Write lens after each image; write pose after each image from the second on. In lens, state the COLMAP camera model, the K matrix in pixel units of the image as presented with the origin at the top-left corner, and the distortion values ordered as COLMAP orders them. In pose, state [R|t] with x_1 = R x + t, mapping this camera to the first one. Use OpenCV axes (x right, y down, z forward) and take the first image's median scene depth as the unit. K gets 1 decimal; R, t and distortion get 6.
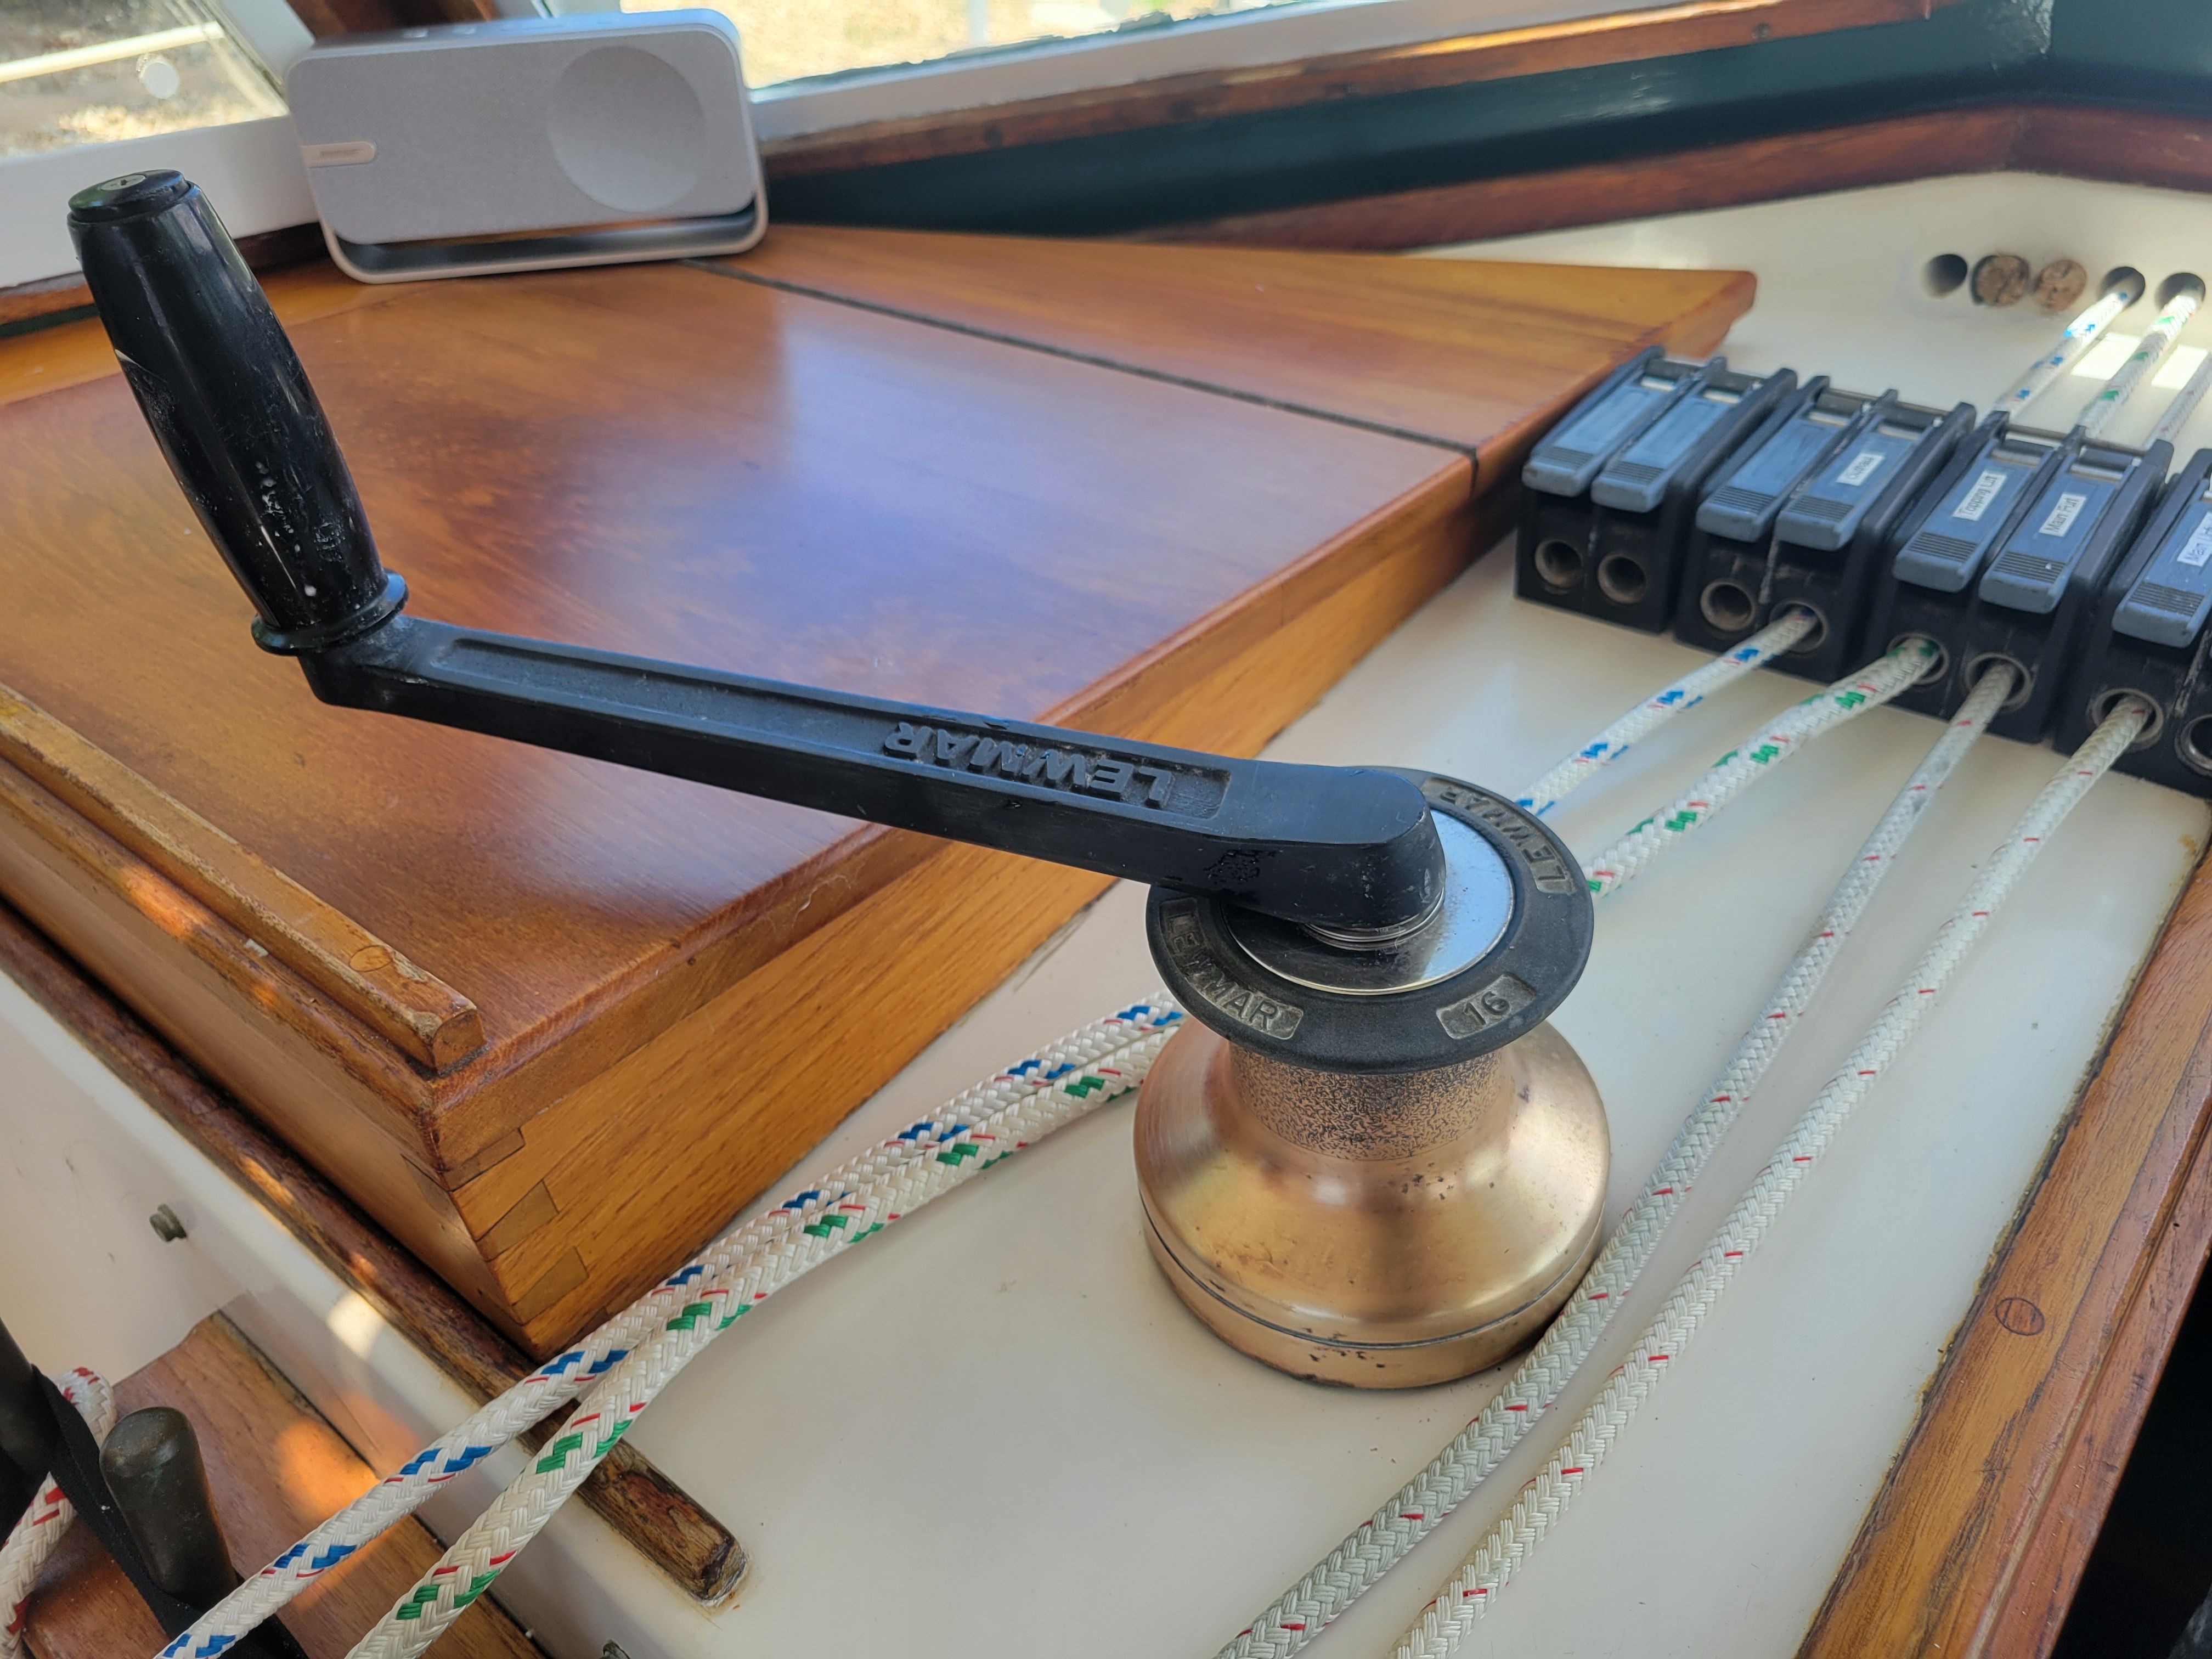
lens RADIAL K [[1647.1, 0, 1106.0], [0, 1647.1, 829.5], [0, 0, 1]] dist [0.000020, -0.000108]
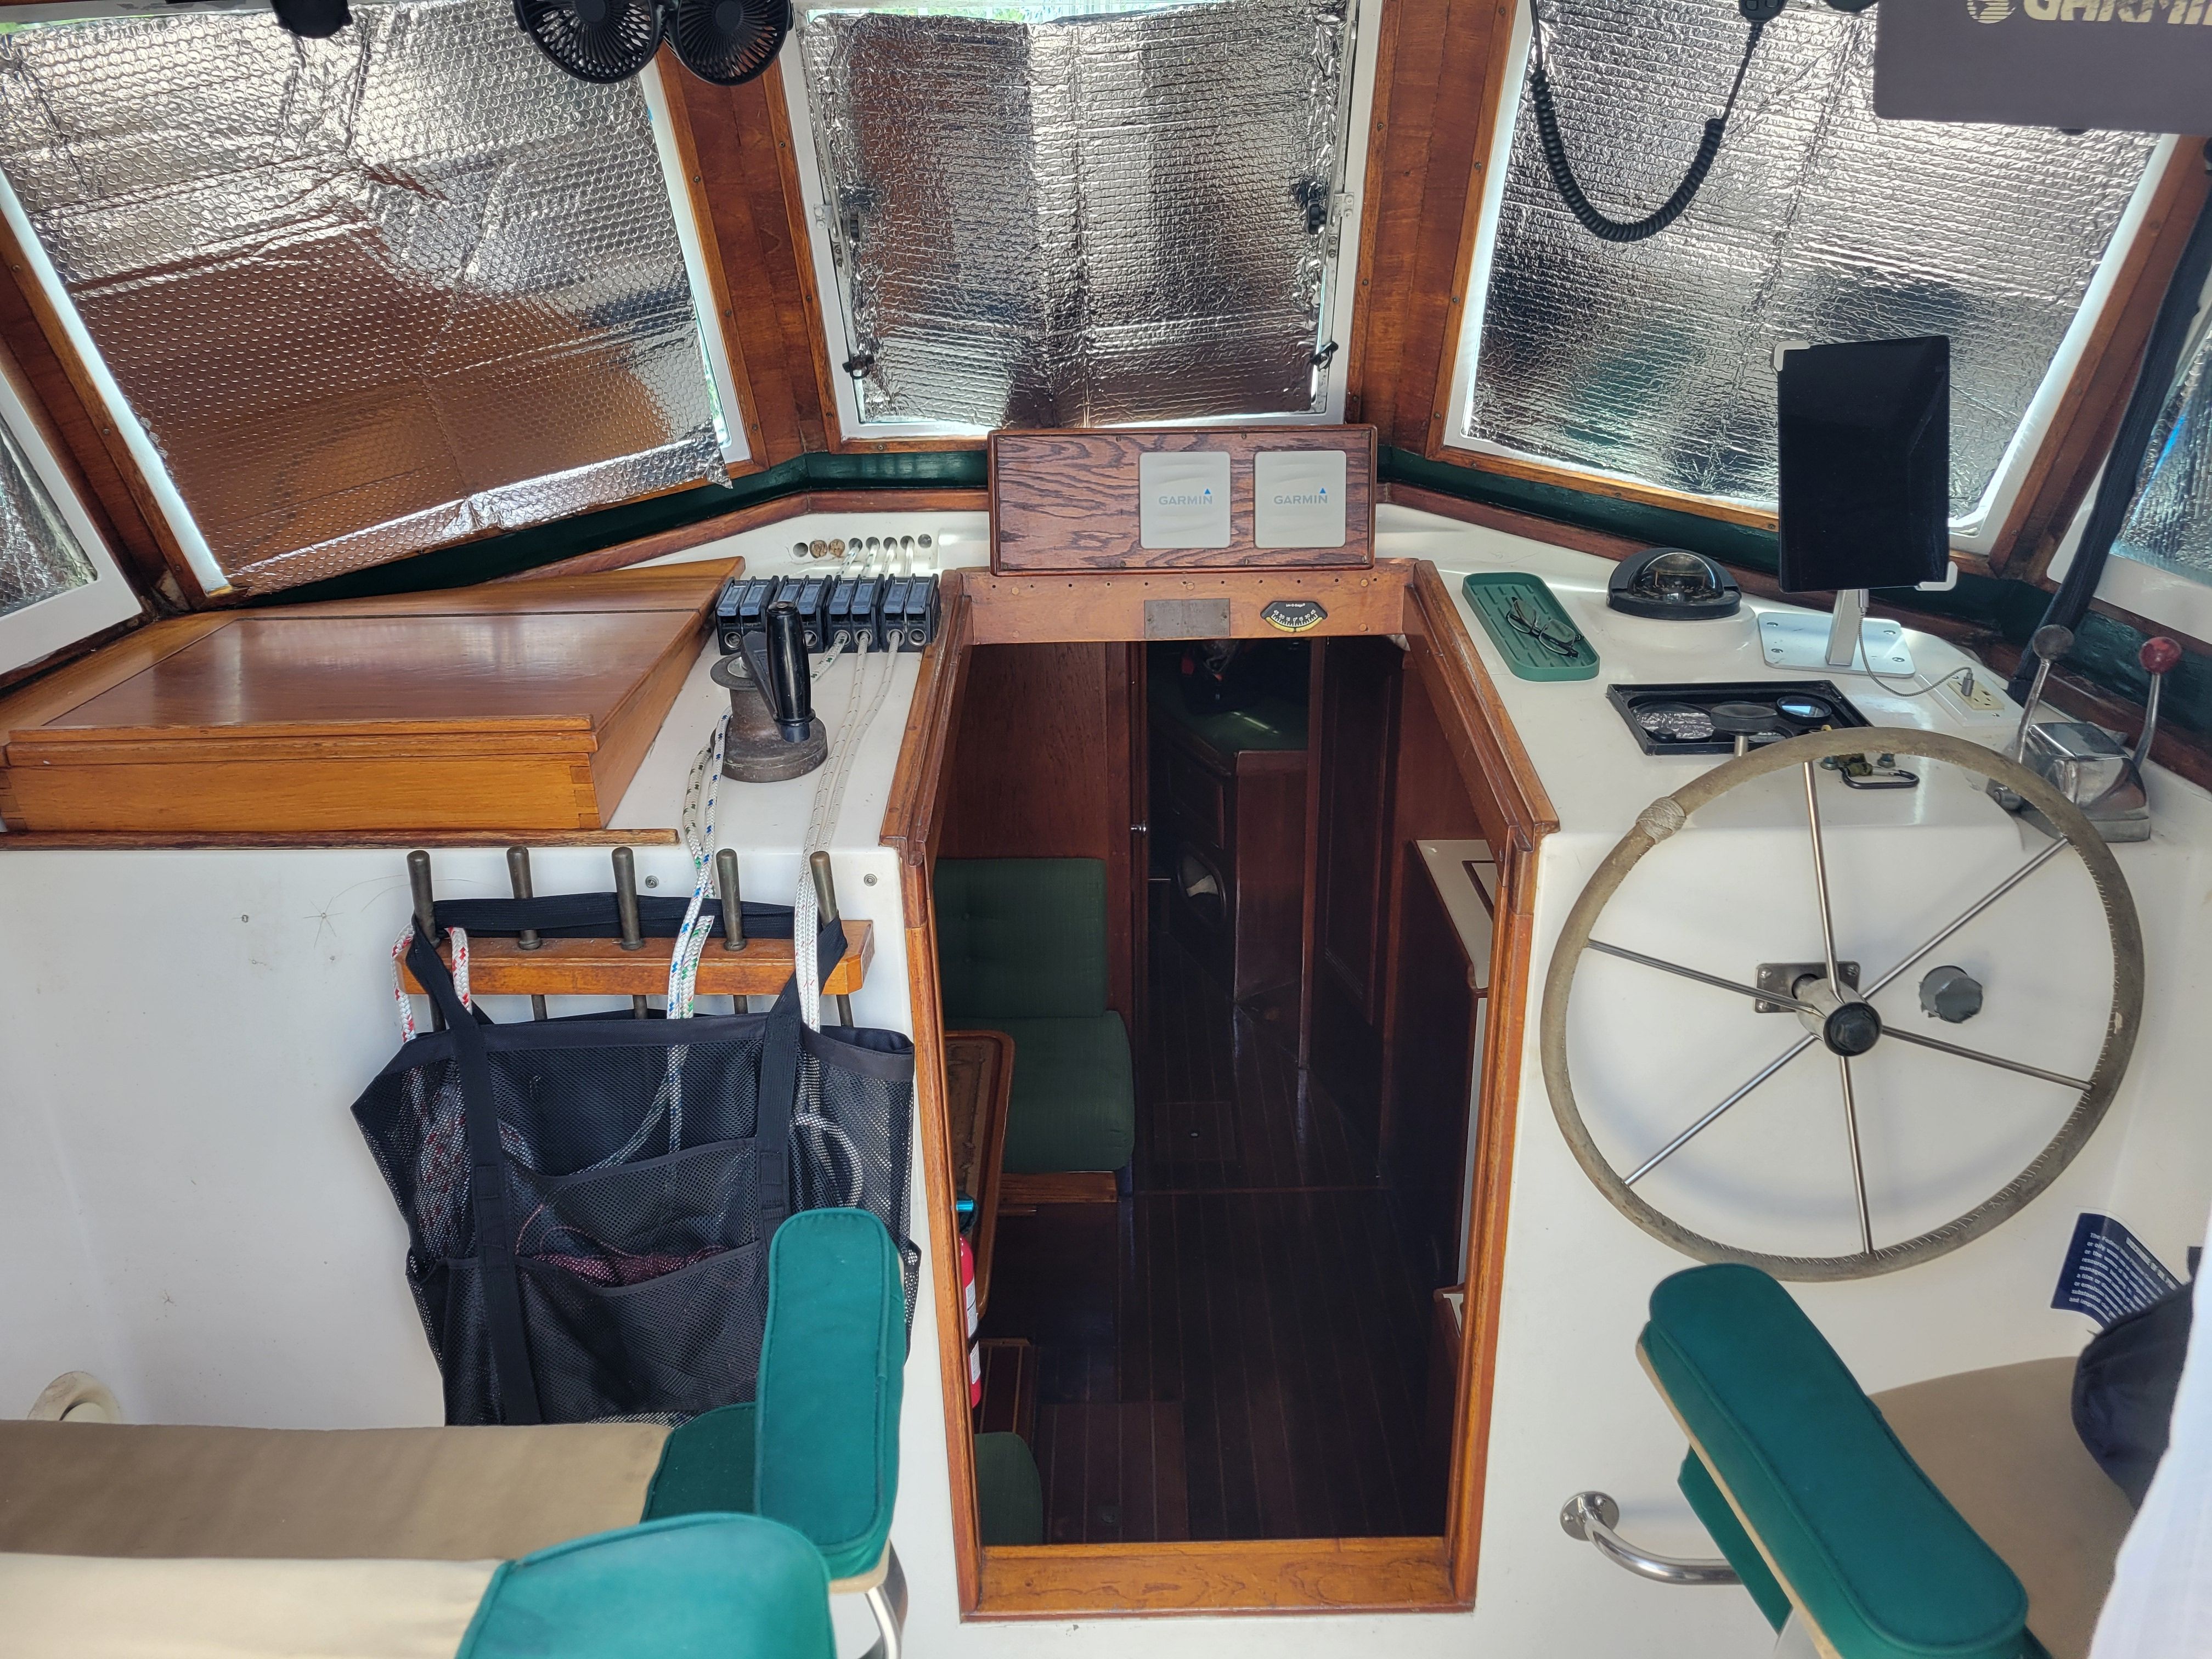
lens RADIAL K [[1647.1, 0, 1106.0], [0, 1647.1, 829.5], [0, 0, 1]] dist [0.000020, -0.000108]
pose [[0.770636, -0.234755, 0.592461, -1.249140], [0.356933, 0.929173, -0.096104, 0.810837], [-0.527938, 0.285530, 0.799846, -1.987839]]
